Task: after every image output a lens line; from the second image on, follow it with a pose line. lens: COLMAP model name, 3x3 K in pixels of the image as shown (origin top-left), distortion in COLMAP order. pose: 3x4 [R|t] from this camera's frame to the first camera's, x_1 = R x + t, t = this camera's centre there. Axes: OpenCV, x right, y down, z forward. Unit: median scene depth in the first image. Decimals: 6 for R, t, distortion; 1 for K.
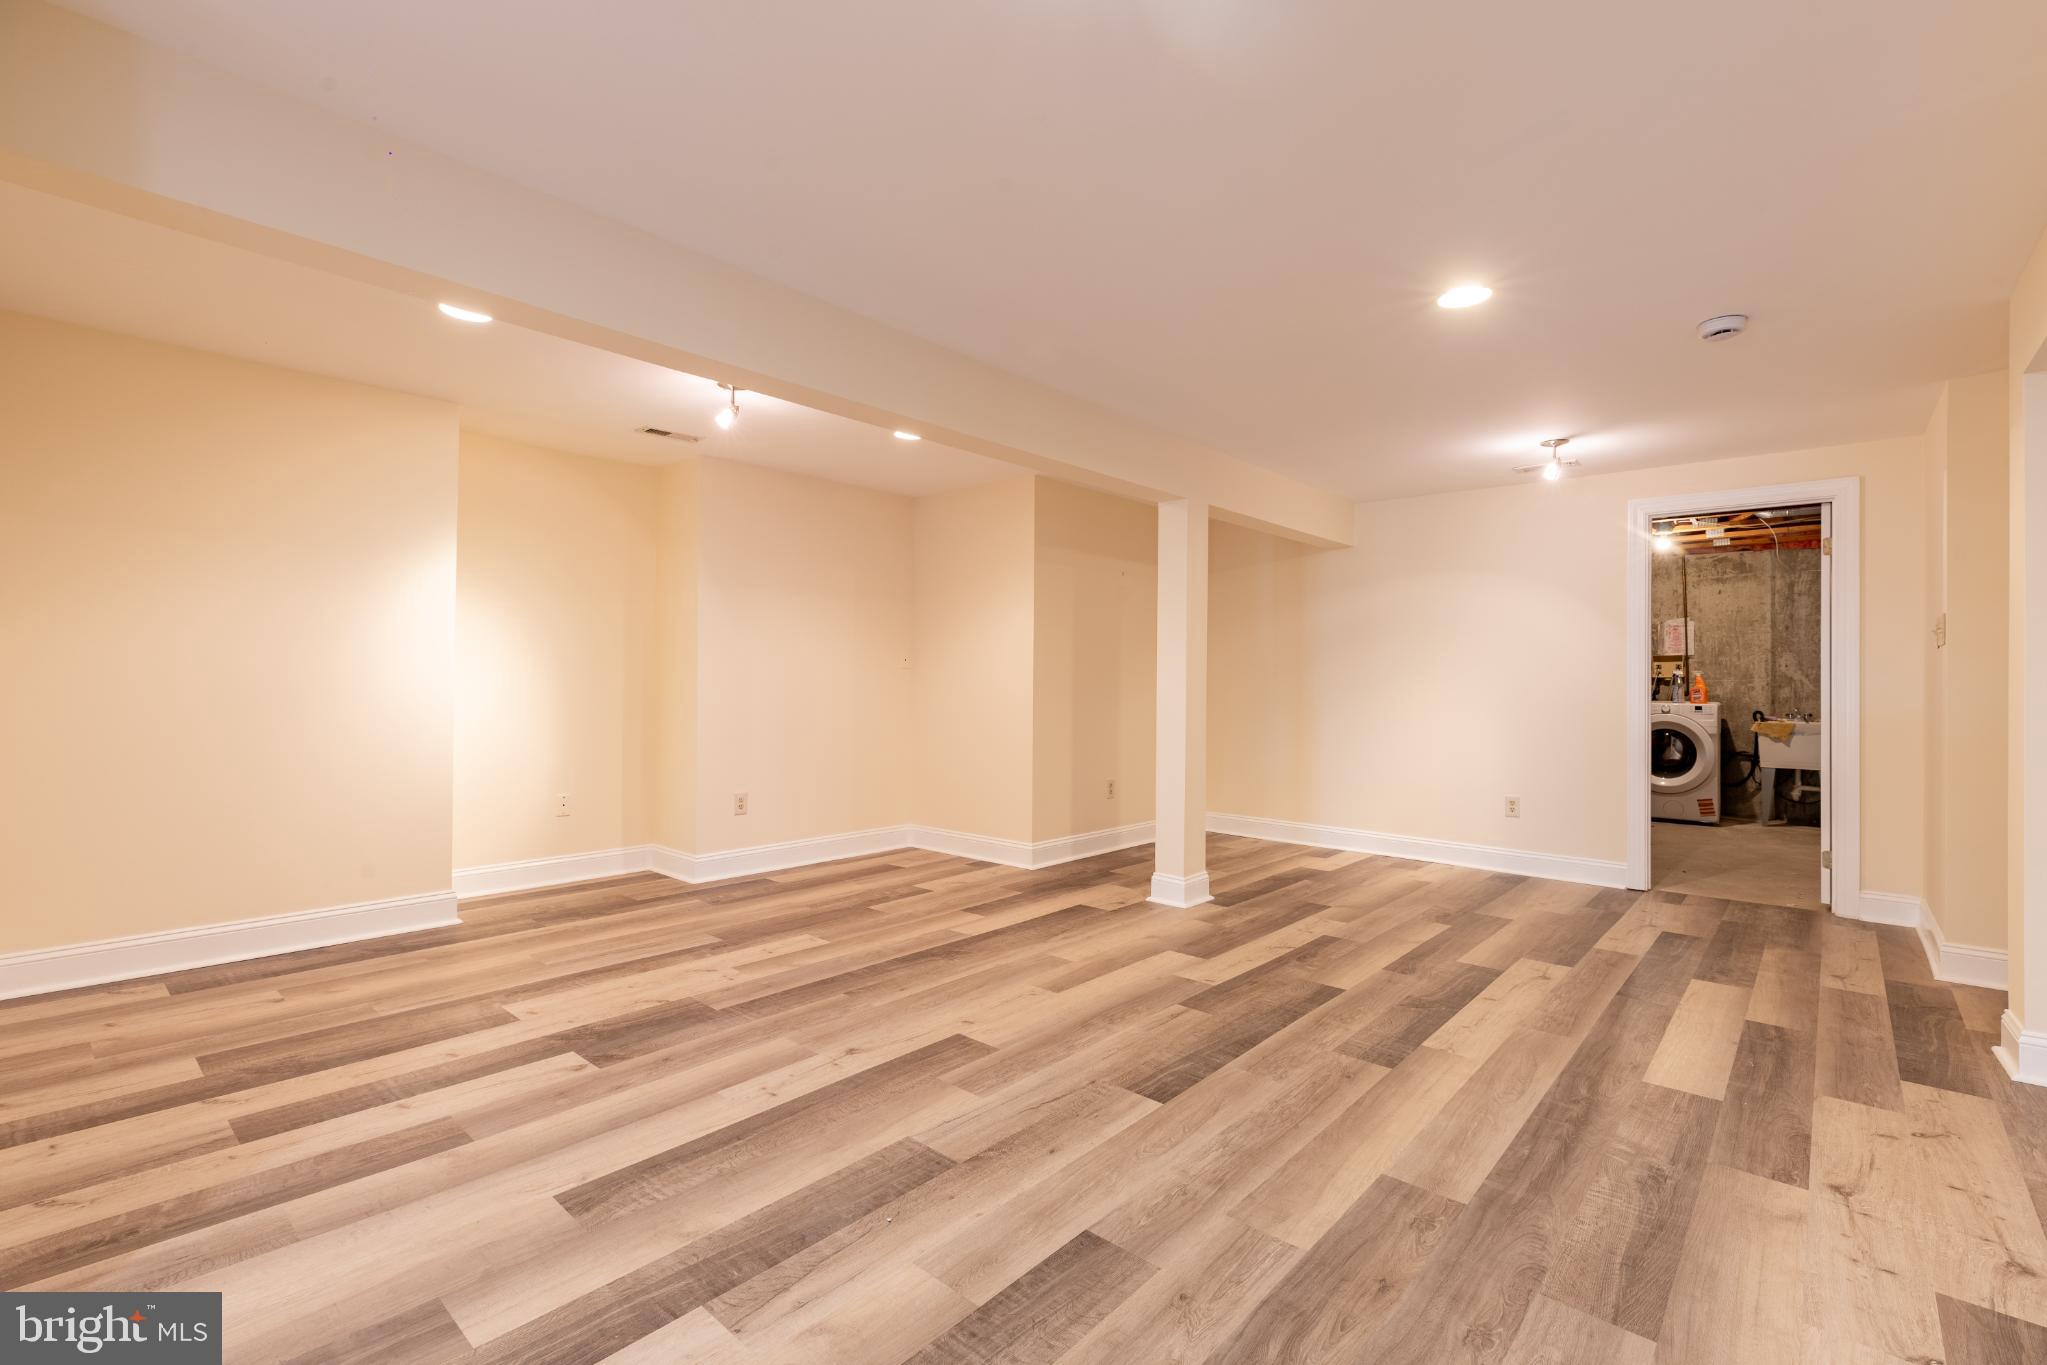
lens RADIAL K [[912.7, 0, 1024.4], [0, 912.7, 678.8], [0, 0, 1]] dist [0.000428, -0.000129]
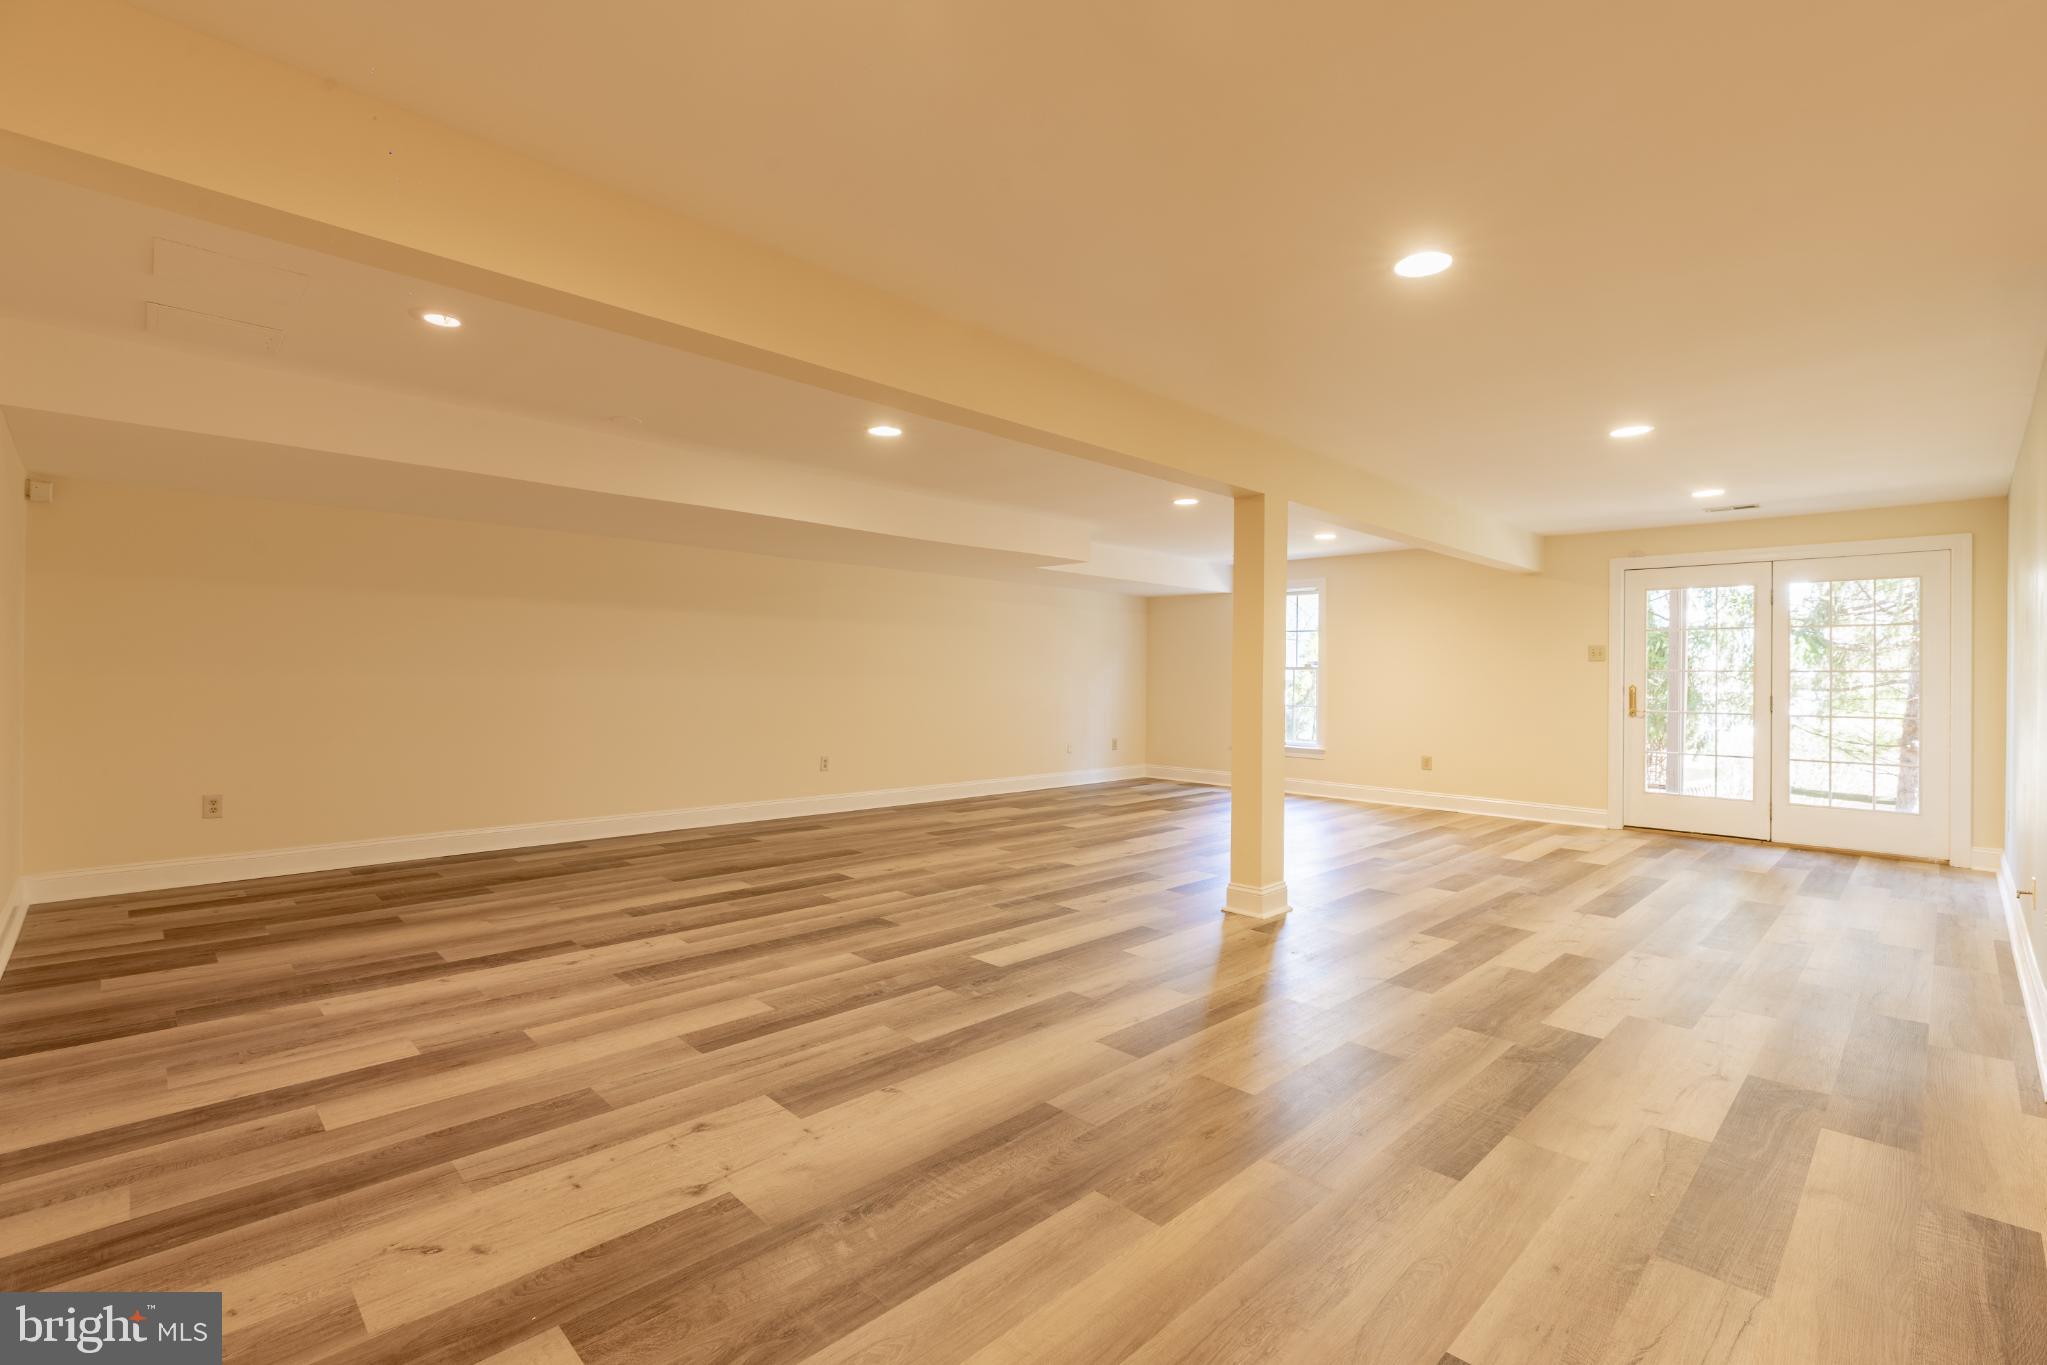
lens RADIAL K [[912.7, 0, 1022.6], [0, 912.7, 677.8], [0, 0, 1]] dist [0.000428, -0.000129]
pose [[-0.997445, -0.022500, 0.067804, 0.490747], [-0.022490, 0.999747, 0.000914, -0.000547], [-0.067807, -0.000613, -0.997698, 1.957399]]
